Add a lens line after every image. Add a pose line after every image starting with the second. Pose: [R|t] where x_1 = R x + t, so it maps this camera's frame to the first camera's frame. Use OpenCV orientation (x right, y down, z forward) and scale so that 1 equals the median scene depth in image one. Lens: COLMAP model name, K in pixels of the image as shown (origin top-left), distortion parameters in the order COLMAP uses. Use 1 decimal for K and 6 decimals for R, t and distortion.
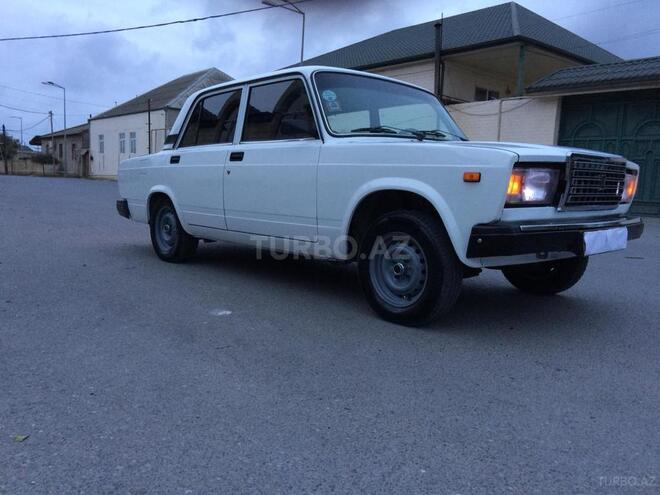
lens RADIAL K [[547.2, 0, 330.0], [0, 547.2, 247.5], [0, 0, 1]] dist [0.095762, -0.141930]
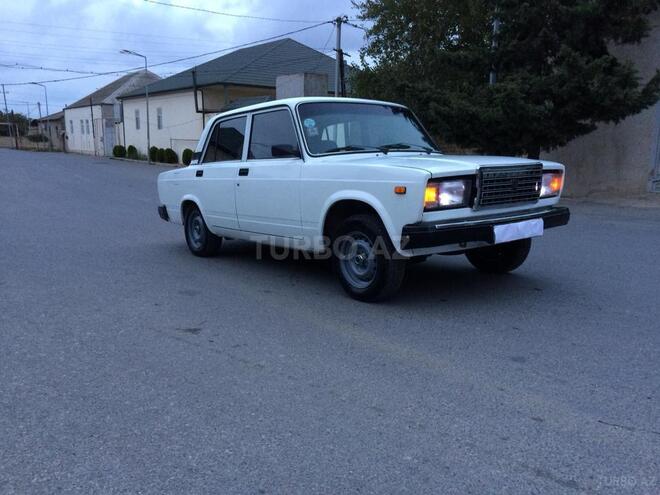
lens RADIAL K [[547.2, 0, 330.0], [0, 547.2, 247.5], [0, 0, 1]] dist [0.095762, -0.141930]
pose [[0.995124, -0.038786, -0.090685, 0.163323], [0.041604, 0.998702, 0.029397, -0.027397], [0.089427, -0.033026, 0.995446, -0.287867]]
